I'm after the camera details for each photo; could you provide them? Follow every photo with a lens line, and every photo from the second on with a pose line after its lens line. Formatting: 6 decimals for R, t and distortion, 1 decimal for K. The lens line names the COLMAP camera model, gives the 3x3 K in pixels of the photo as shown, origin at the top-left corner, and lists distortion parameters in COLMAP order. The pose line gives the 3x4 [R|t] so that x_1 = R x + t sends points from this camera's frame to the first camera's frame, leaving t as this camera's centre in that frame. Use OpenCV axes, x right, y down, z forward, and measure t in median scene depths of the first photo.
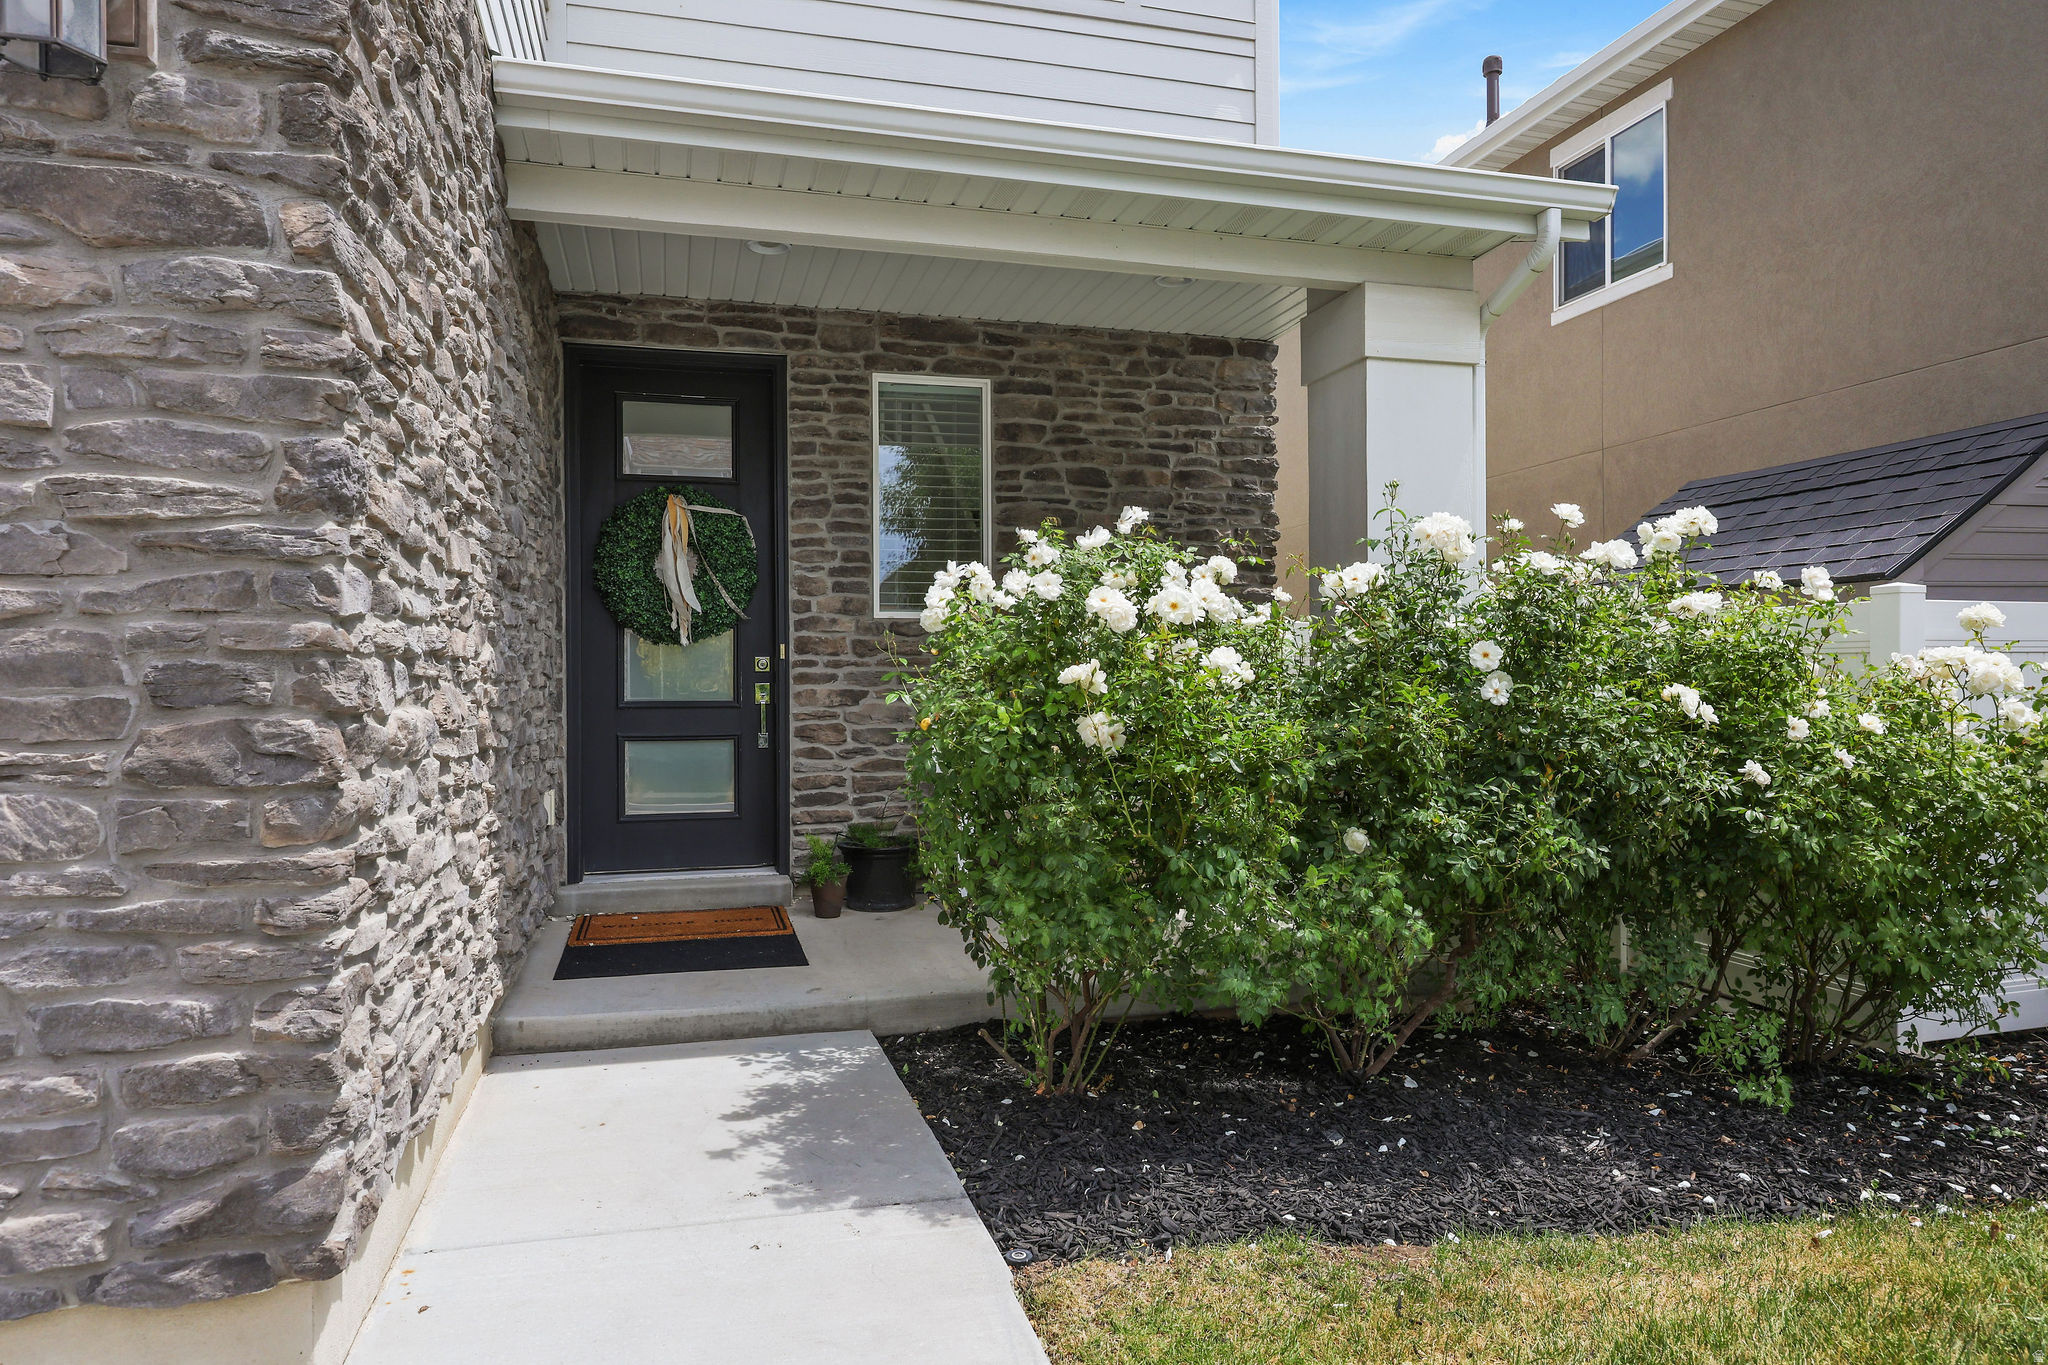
lens RADIAL K [[1289.1, 0, 1025.9], [0, 1289.1, 681.5], [0, 0, 1]] dist [0.001657, -0.000168]
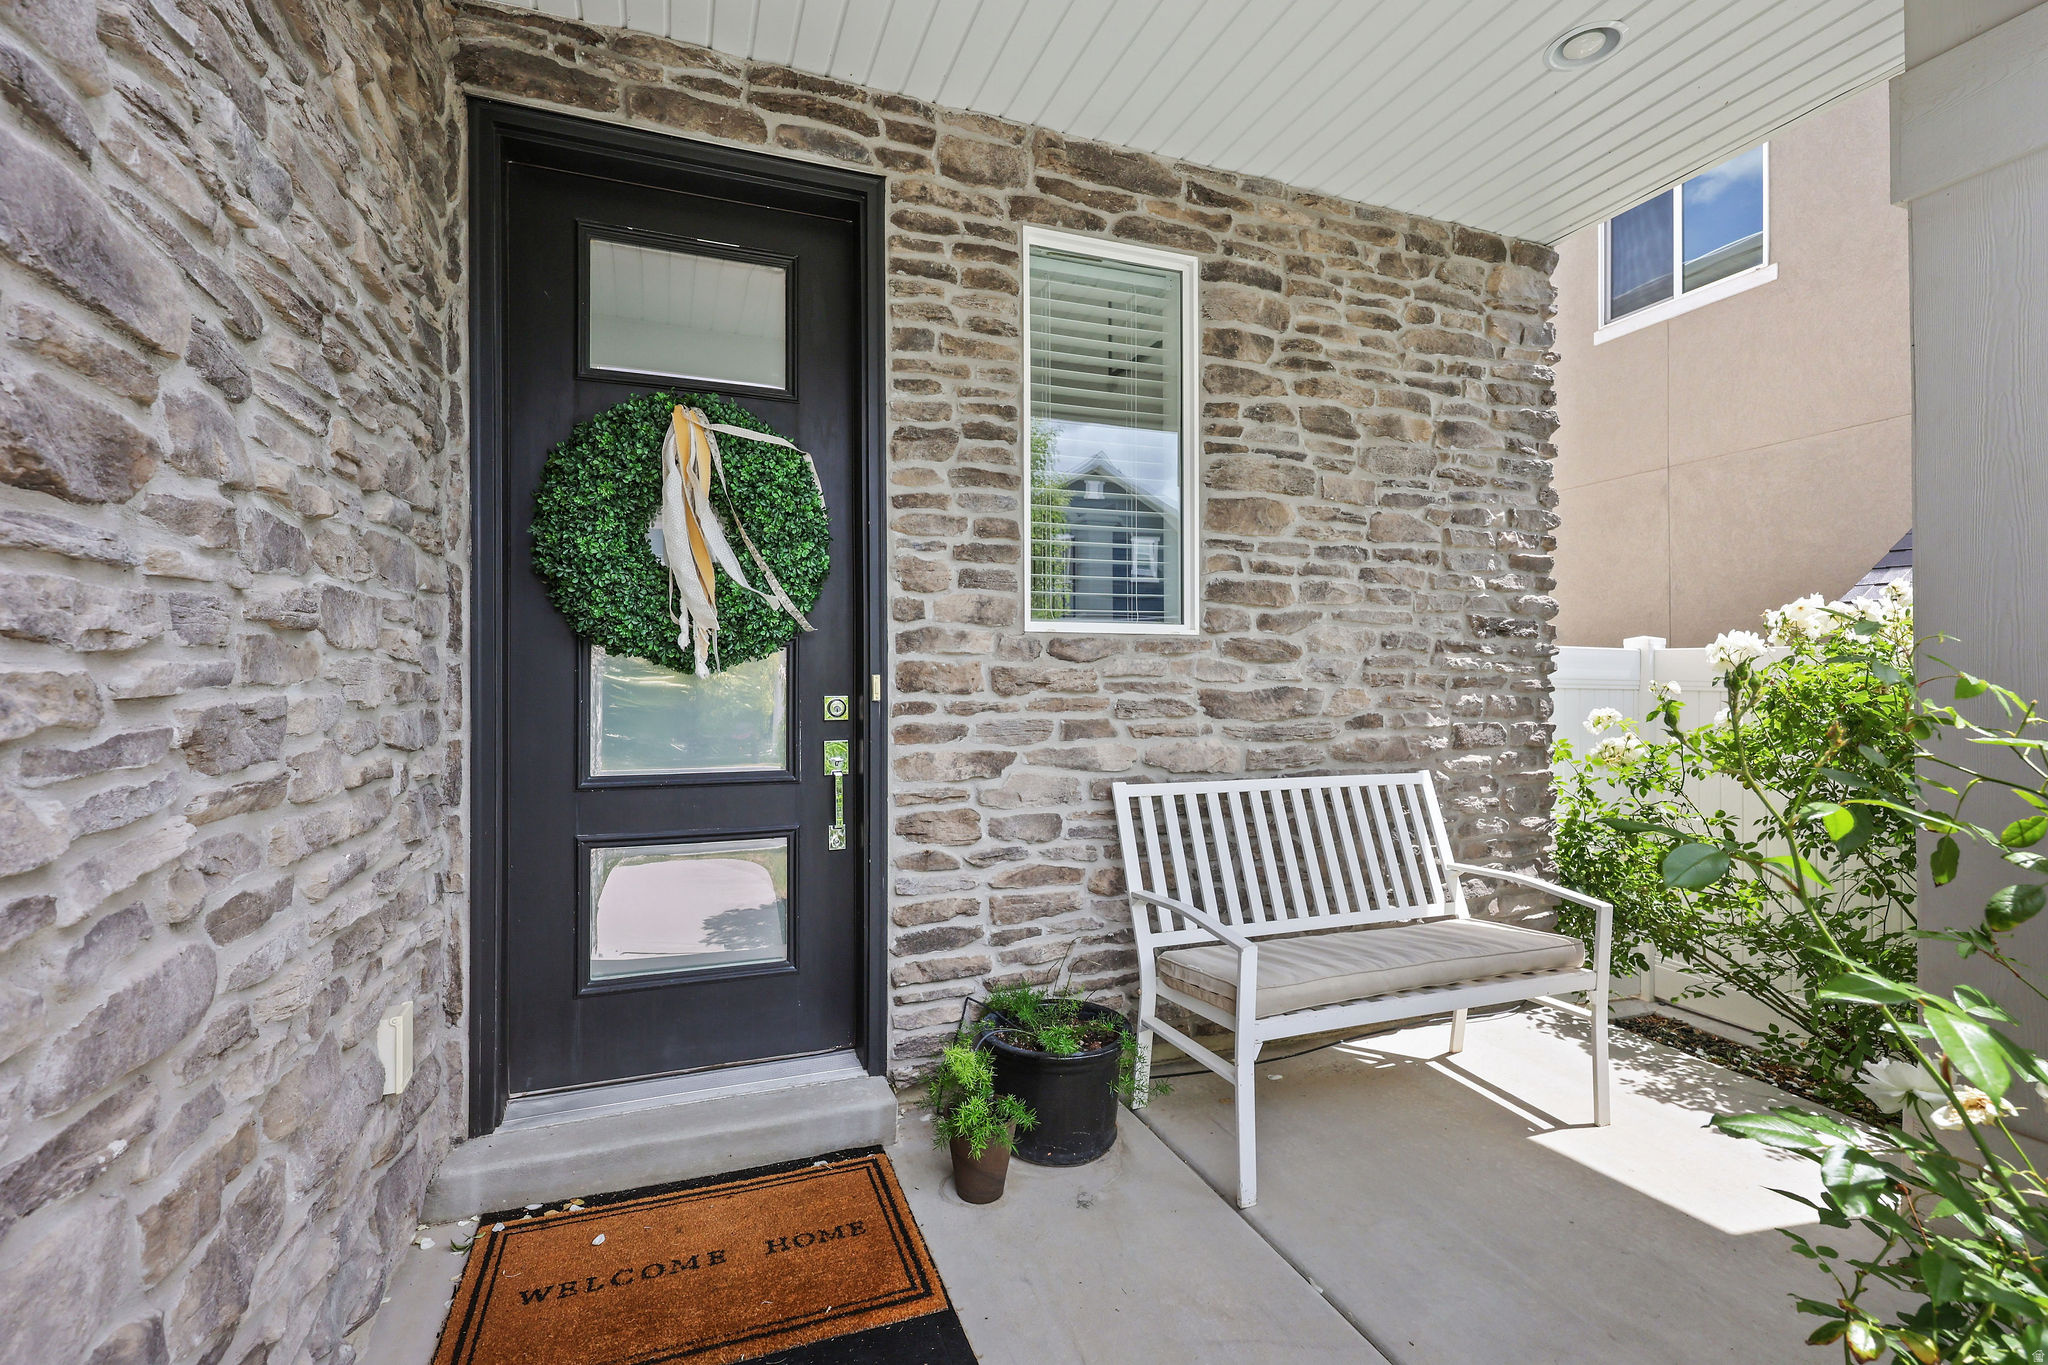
lens RADIAL K [[920.2, 0, 1020.6], [0, 920.2, 679.9], [0, 0, 1]] dist [0.005761, -0.000904]
pose [[0.995533, 0.004557, 0.094303, -0.161094], [-0.004168, 0.999982, -0.004313, -0.024875], [-0.094321, 0.003900, 0.995534, 0.575428]]
